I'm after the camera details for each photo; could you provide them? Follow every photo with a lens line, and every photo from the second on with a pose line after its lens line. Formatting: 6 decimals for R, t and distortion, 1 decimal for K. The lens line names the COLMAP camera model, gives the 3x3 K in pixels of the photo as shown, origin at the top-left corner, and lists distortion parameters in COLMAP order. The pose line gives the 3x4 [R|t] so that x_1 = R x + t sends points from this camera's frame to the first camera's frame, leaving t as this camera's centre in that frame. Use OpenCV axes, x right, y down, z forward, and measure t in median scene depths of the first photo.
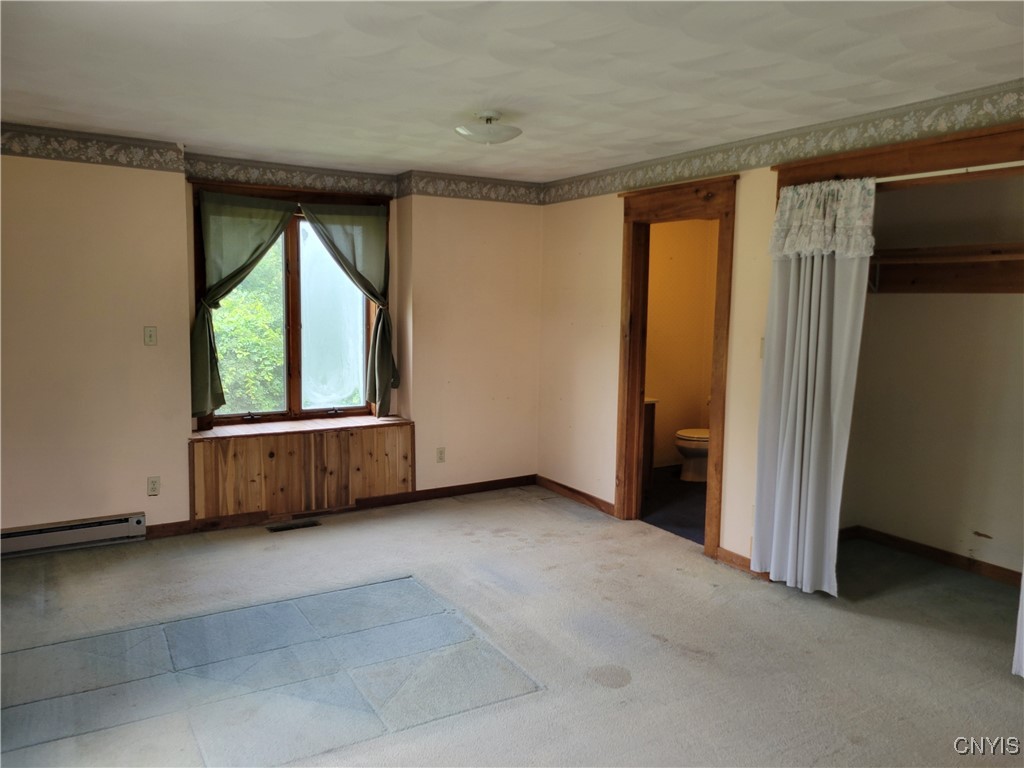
lens RADIAL K [[770.2, 0, 518.6], [0, 770.2, 383.6], [0, 0, 1]] dist [0.048818, -0.038100]
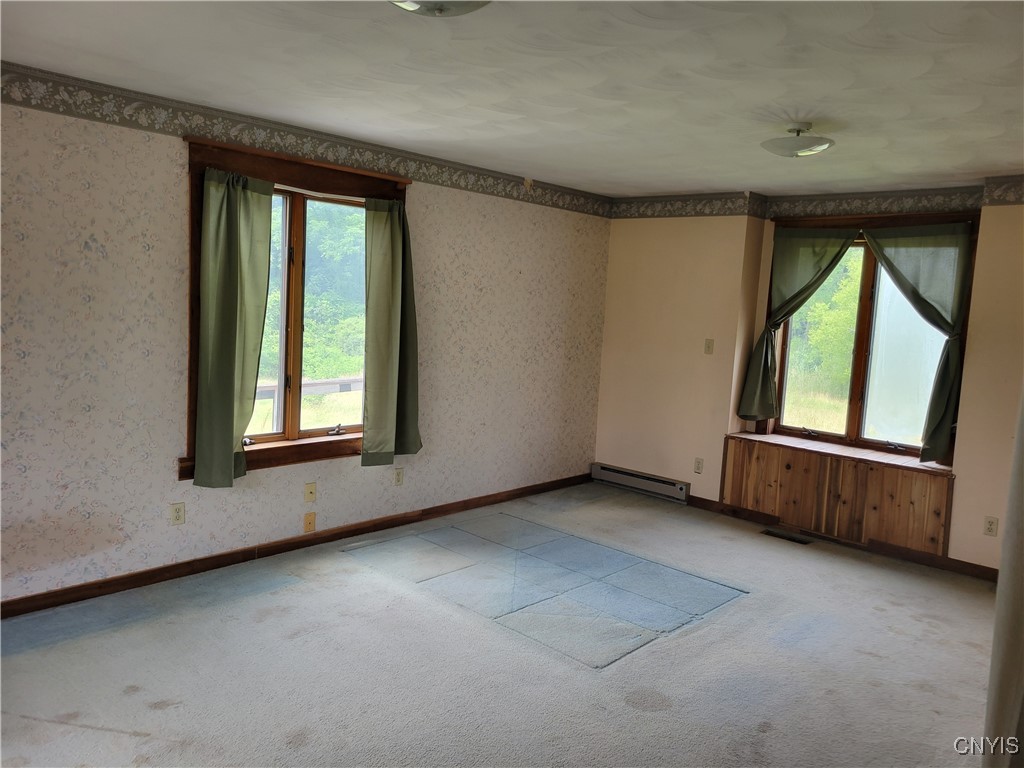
lens RADIAL K [[770.2, 0, 519.4], [0, 770.2, 382.0], [0, 0, 1]] dist [0.048818, -0.038100]
pose [[0.270689, 0.099381, -0.957523, 0.593768], [-0.162041, 0.985168, 0.056442, -0.023457], [0.948931, 0.139880, 0.282778, 0.328152]]
